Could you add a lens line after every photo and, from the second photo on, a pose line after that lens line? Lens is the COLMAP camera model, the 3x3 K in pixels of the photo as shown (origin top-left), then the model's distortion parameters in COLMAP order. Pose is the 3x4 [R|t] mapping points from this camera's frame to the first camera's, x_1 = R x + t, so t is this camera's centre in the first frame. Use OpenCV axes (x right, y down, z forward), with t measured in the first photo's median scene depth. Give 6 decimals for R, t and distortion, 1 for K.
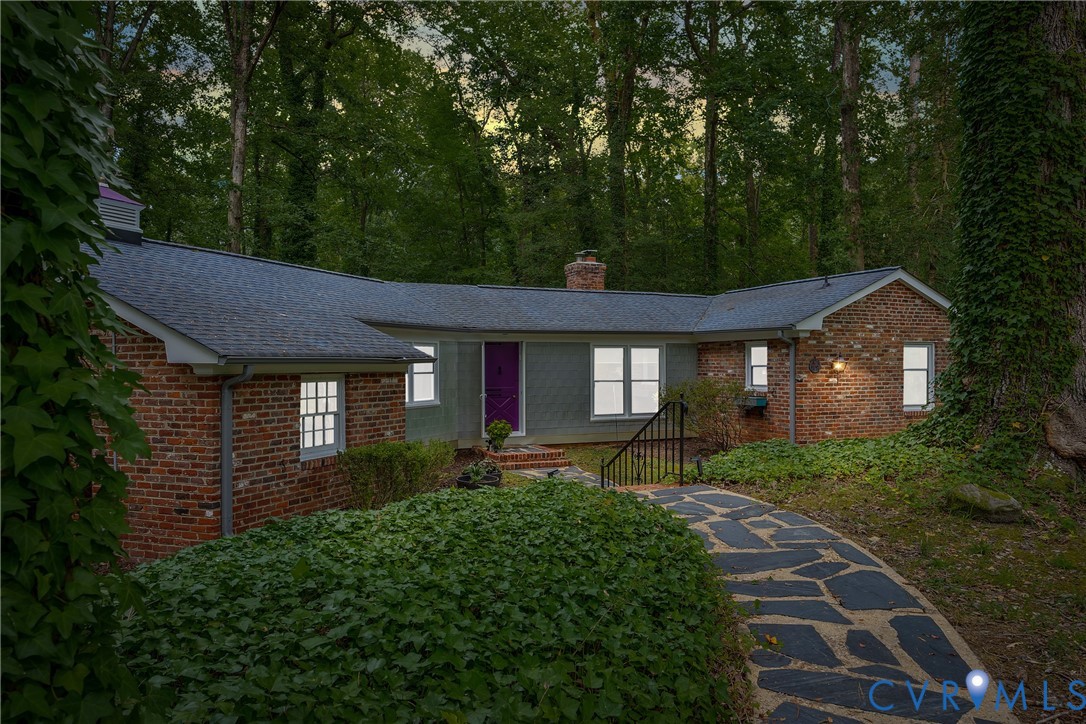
lens RADIAL K [[793.2, 0, 545.2], [0, 793.2, 361.6], [0, 0, 1]] dist [-0.001611, -0.000054]
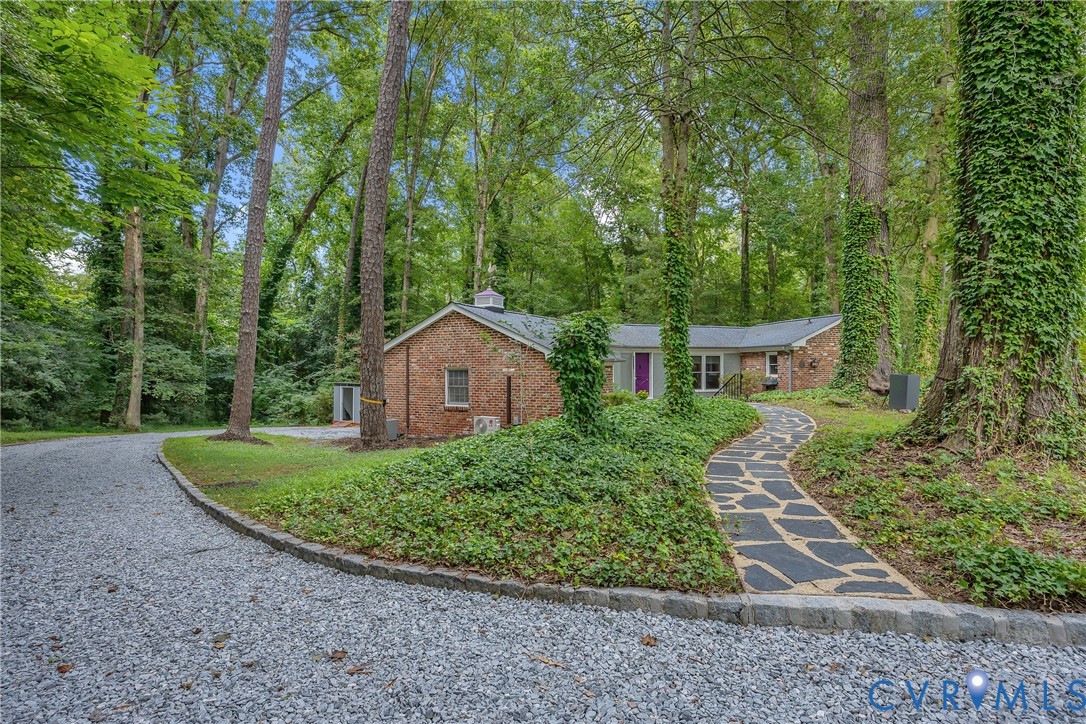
lens RADIAL K [[567.2, 0, 538.3], [0, 567.2, 360.0], [0, 0, 1]] dist [-0.001369, -0.000132]
pose [[0.990220, -0.000862, -0.139511, -0.108286], [-0.000756, 0.999933, -0.011541, 0.010684], [0.139512, 0.011534, 0.990153, -0.461556]]
